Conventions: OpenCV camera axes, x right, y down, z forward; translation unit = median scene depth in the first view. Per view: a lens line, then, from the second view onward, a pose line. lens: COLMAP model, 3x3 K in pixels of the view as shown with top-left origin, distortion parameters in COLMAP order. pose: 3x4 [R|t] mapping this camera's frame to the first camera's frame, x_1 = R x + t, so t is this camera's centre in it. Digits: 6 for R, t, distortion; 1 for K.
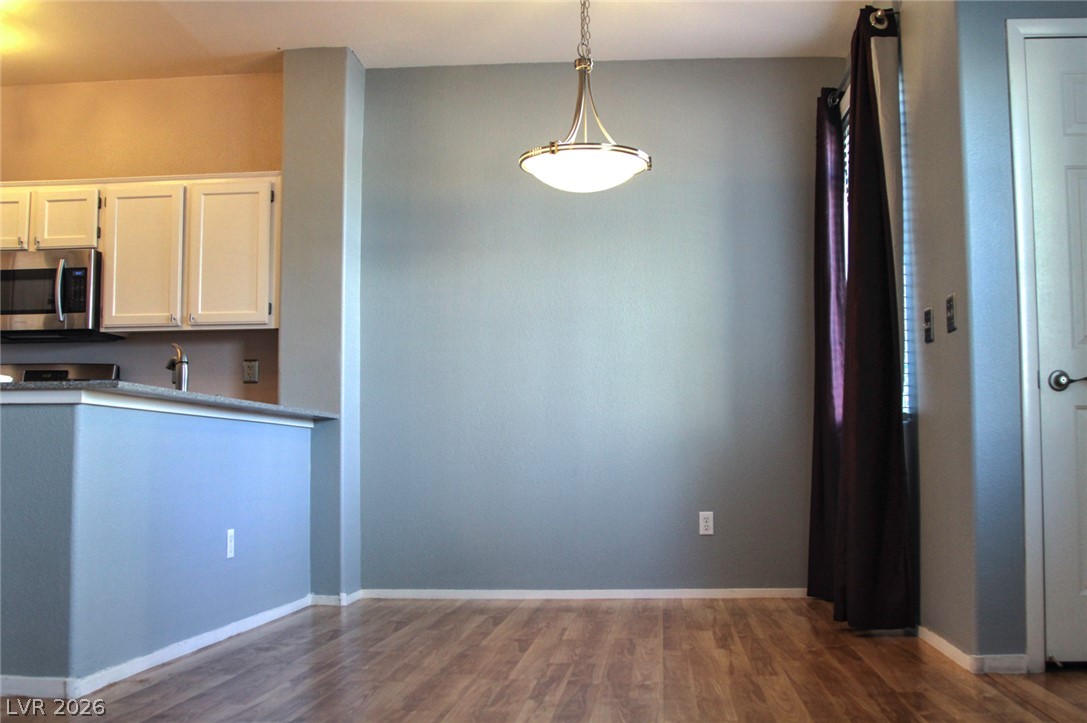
lens RADIAL K [[1251.2, 0, 543.5], [0, 1251.2, 361.5], [0, 0, 1]] dist [-0.099716, -0.017168]
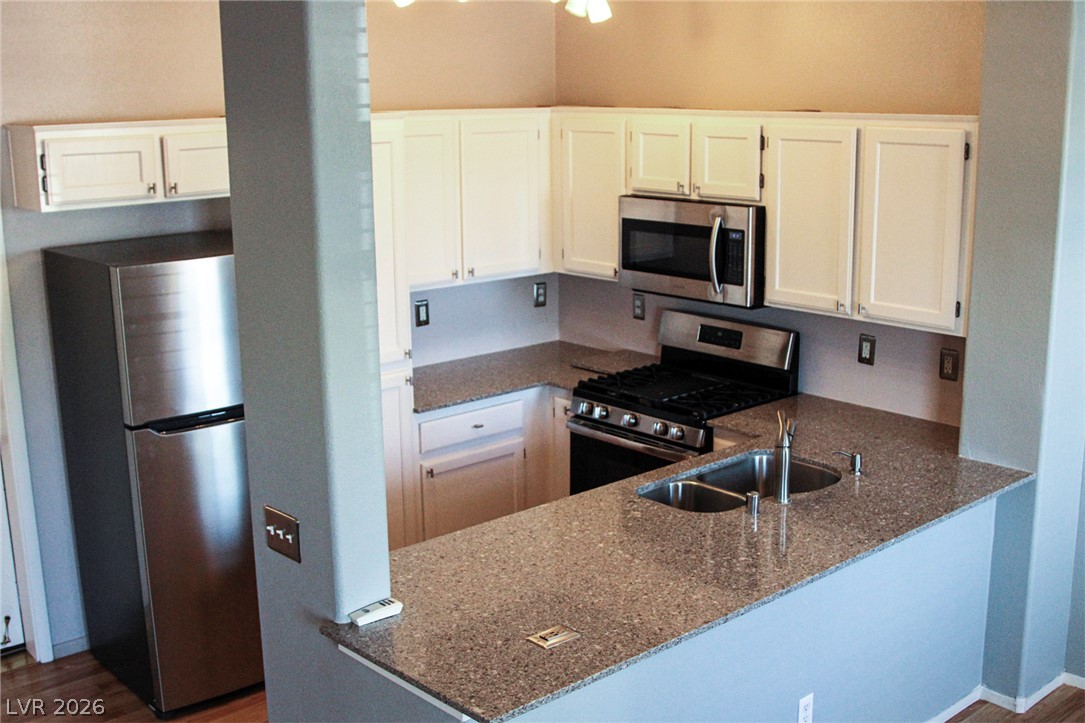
lens RADIAL K [[1248.9, 0, 542.5], [0, 1248.9, 361.5], [0, 0, 1]] dist [-0.099716, -0.017168]
pose [[0.731997, 0.147653, -0.665116, 0.087334], [0.070879, 0.954433, 0.289886, -0.239101], [0.677611, -0.259338, 0.688176, 0.327015]]
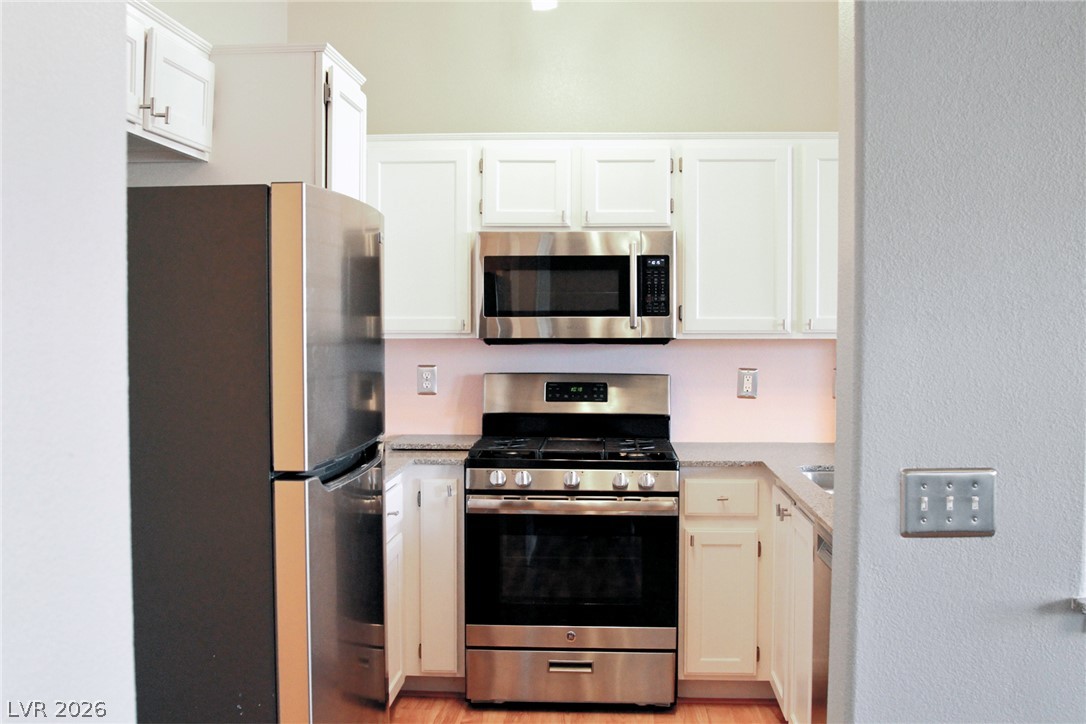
lens RADIAL K [[1250.0, 0, 543.0], [0, 1250.0, 362.0], [0, 0, 1]] dist [-0.099716, -0.017168]
pose [[0.999597, 0.004708, 0.027997, -0.466807], [-0.008239, 0.991820, 0.127380, -0.107839], [-0.027168, -0.127559, 0.991459, 0.237665]]
